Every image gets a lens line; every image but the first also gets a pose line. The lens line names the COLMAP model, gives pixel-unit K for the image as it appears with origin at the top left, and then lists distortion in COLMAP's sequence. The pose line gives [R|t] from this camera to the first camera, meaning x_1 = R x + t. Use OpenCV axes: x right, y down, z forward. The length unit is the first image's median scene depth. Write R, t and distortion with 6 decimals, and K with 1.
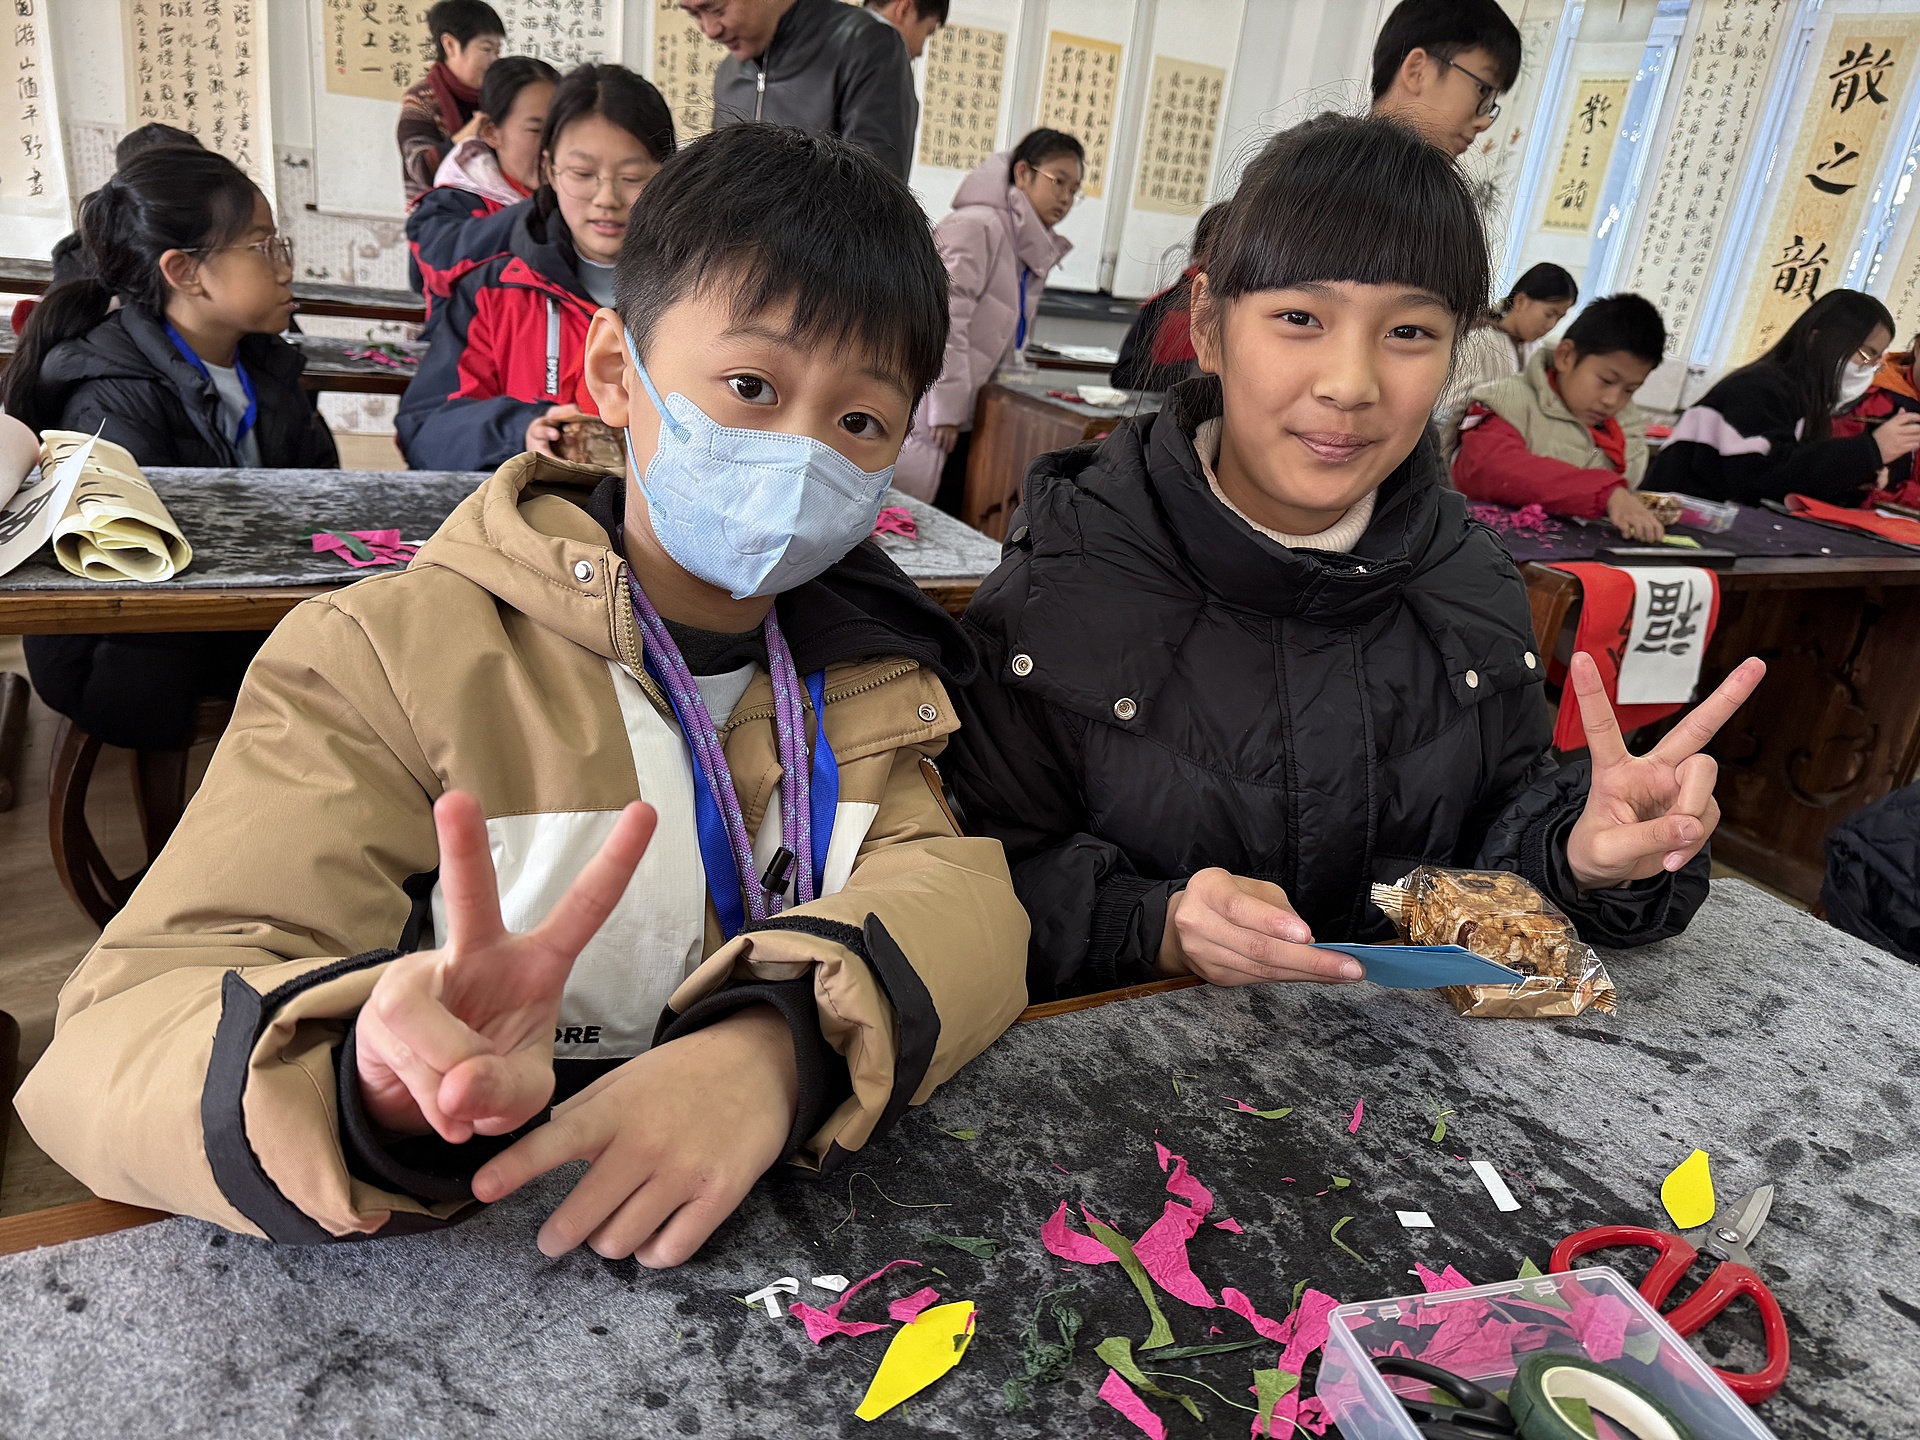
lens RADIAL K [[1348.2, 0, 960.0], [0, 1348.2, 720.0], [0, 0, 1]] dist [-0.003506, -0.008806]
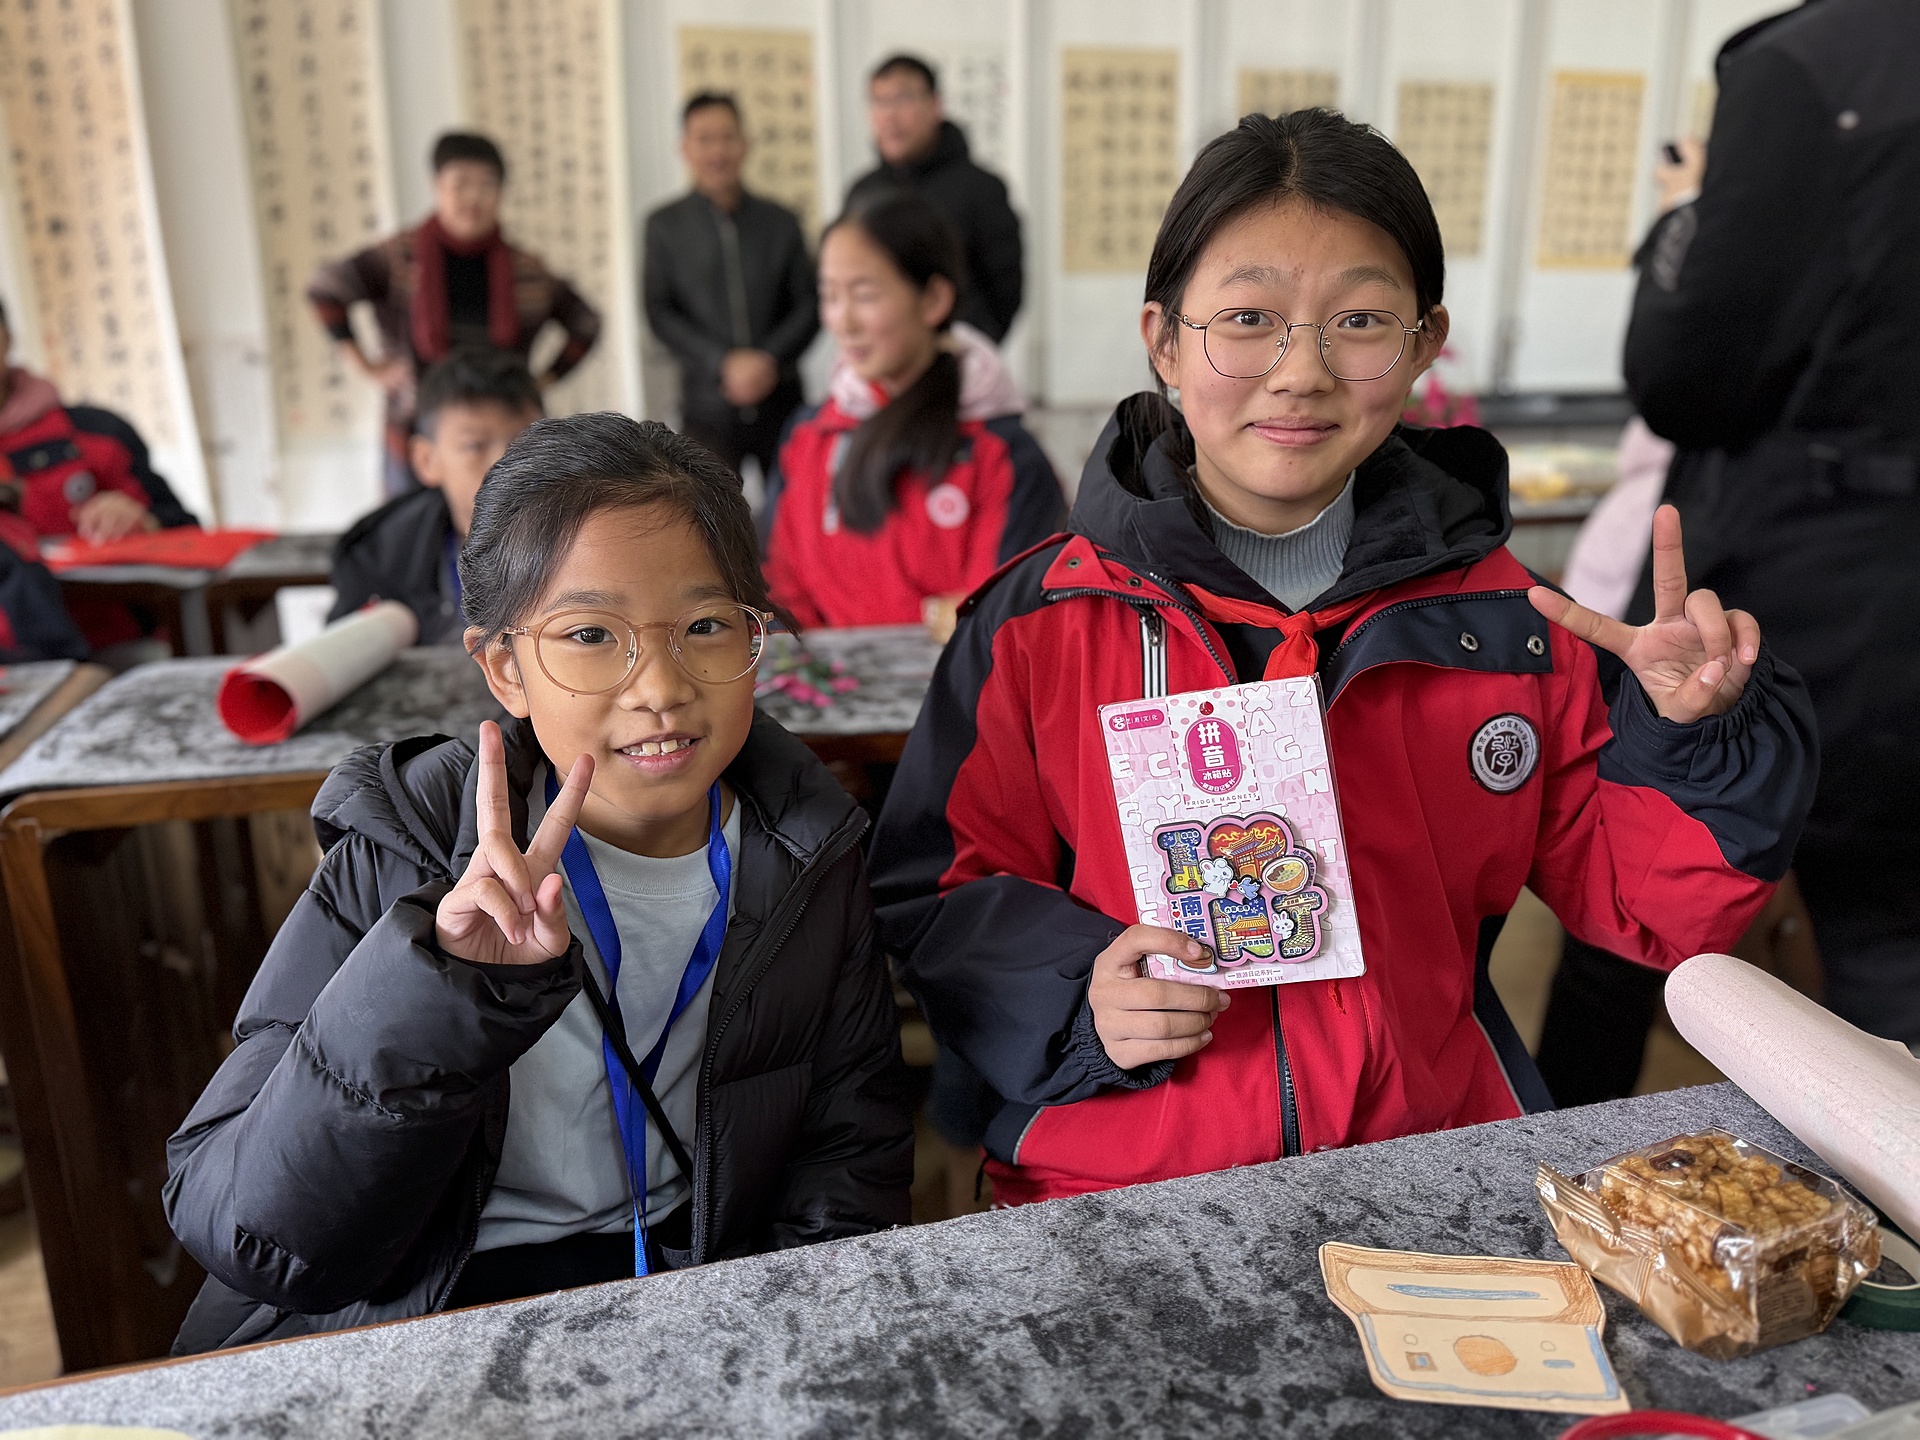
lens RADIAL K [[1408.1, 0, 960.0], [0, 1408.1, 720.0], [0, 0, 1]] dist [-0.001684, -0.007741]
pose [[0.965048, -0.056852, -0.255832, -0.075832], [0.032129, 0.994488, -0.099805, -0.072342], [0.260096, 0.088097, 0.961555, 0.169909]]
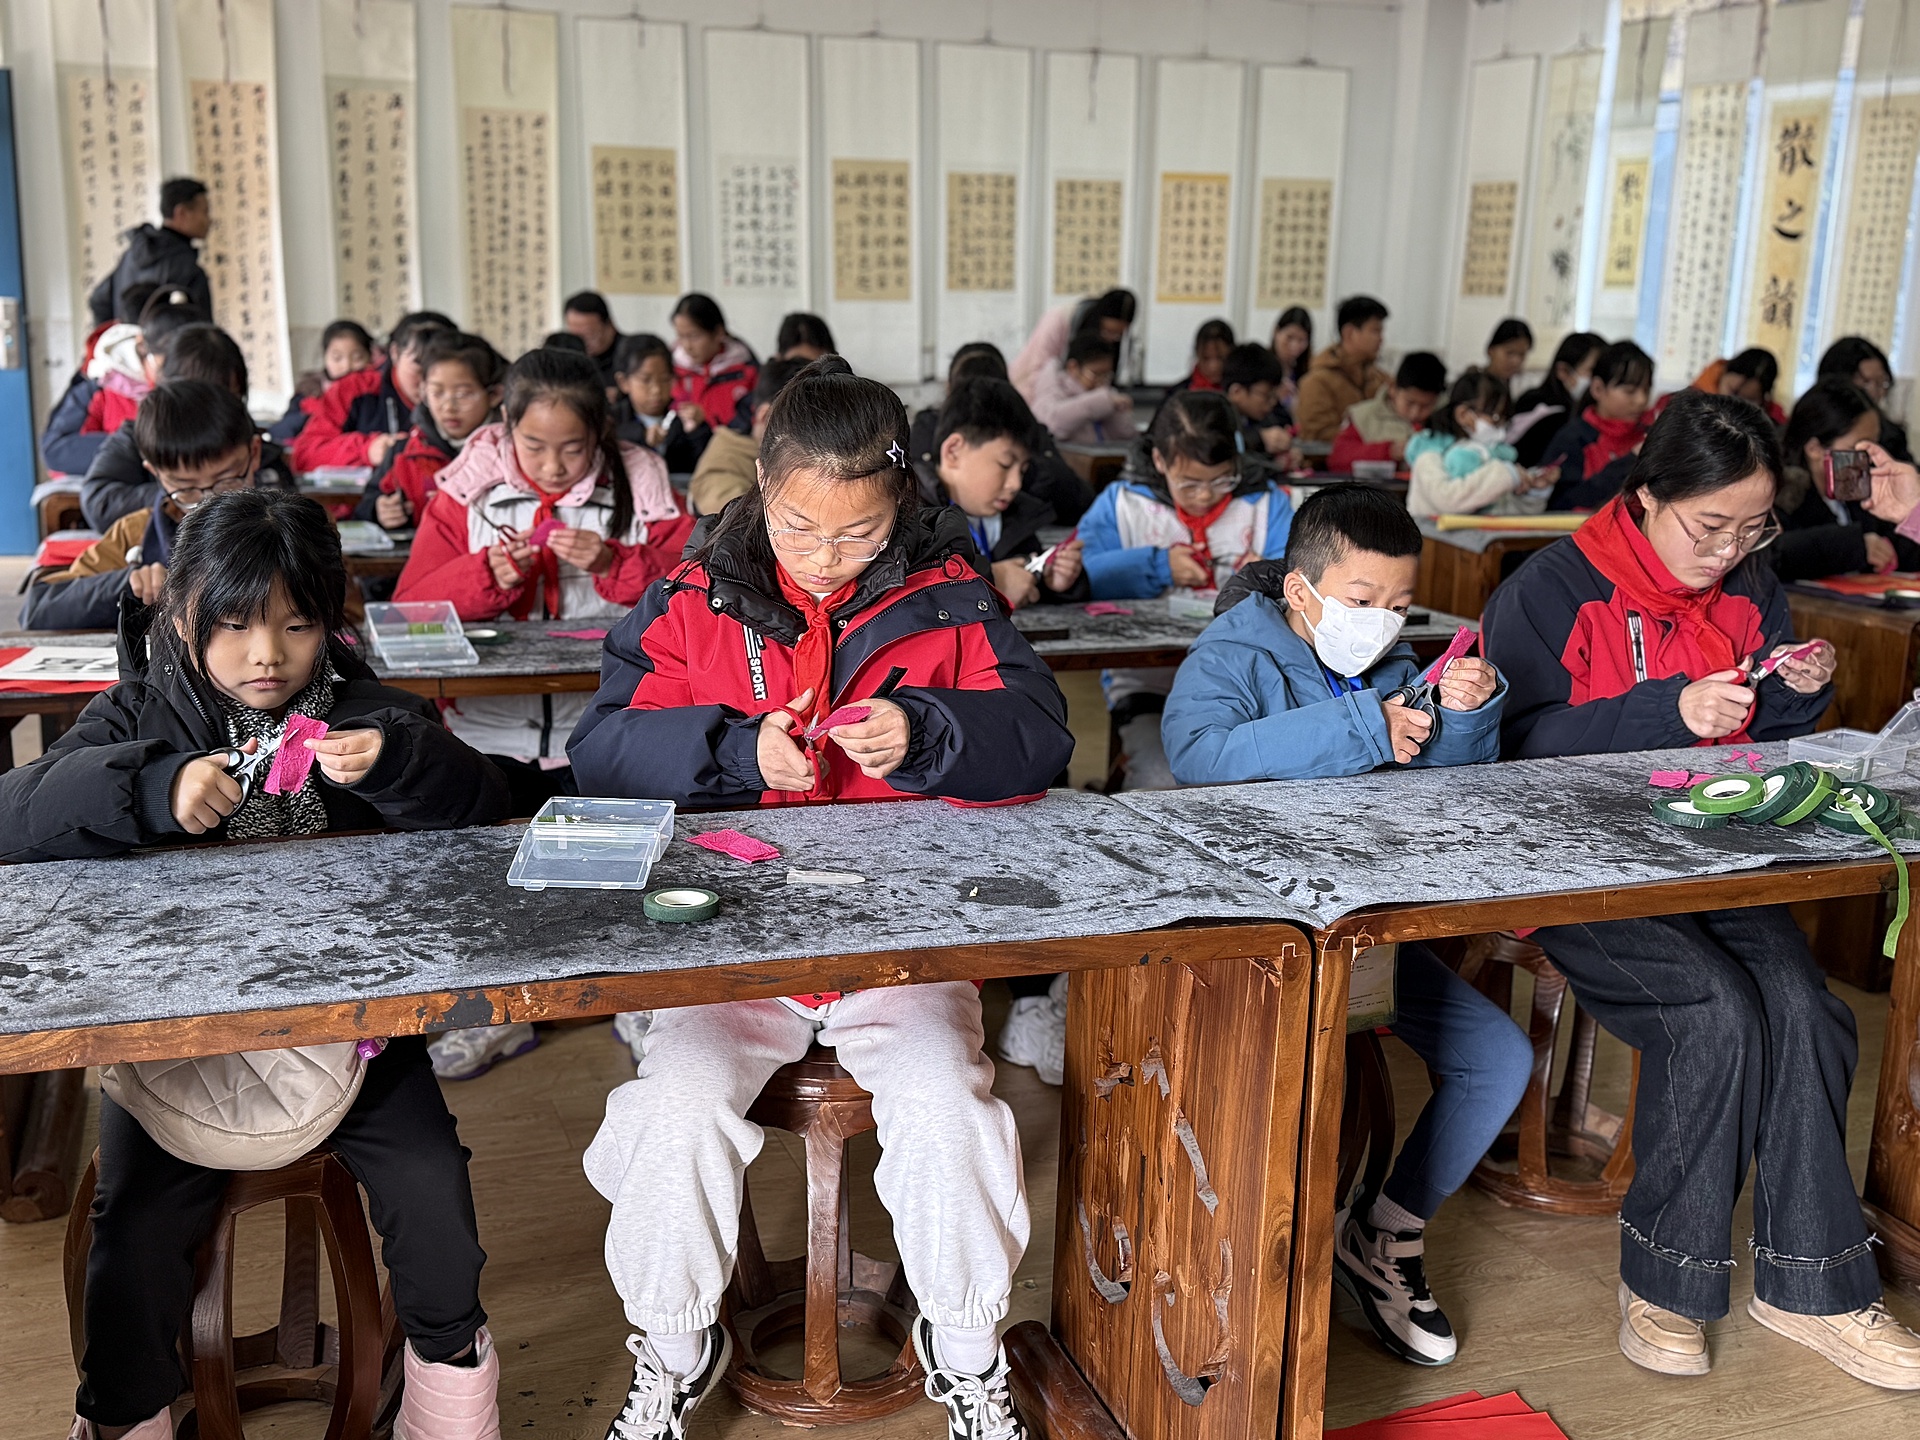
lens RADIAL K [[1909.6, 0, 960.0], [0, 1909.6, 720.0], [0, 0, 1]] dist [0.216476, -0.517302]
pose [[0.981171, -0.062576, -0.182721, 0.175362], [0.033630, 0.986960, -0.157415, 0.221785], [0.190188, 0.148306, 0.970481, -0.610730]]
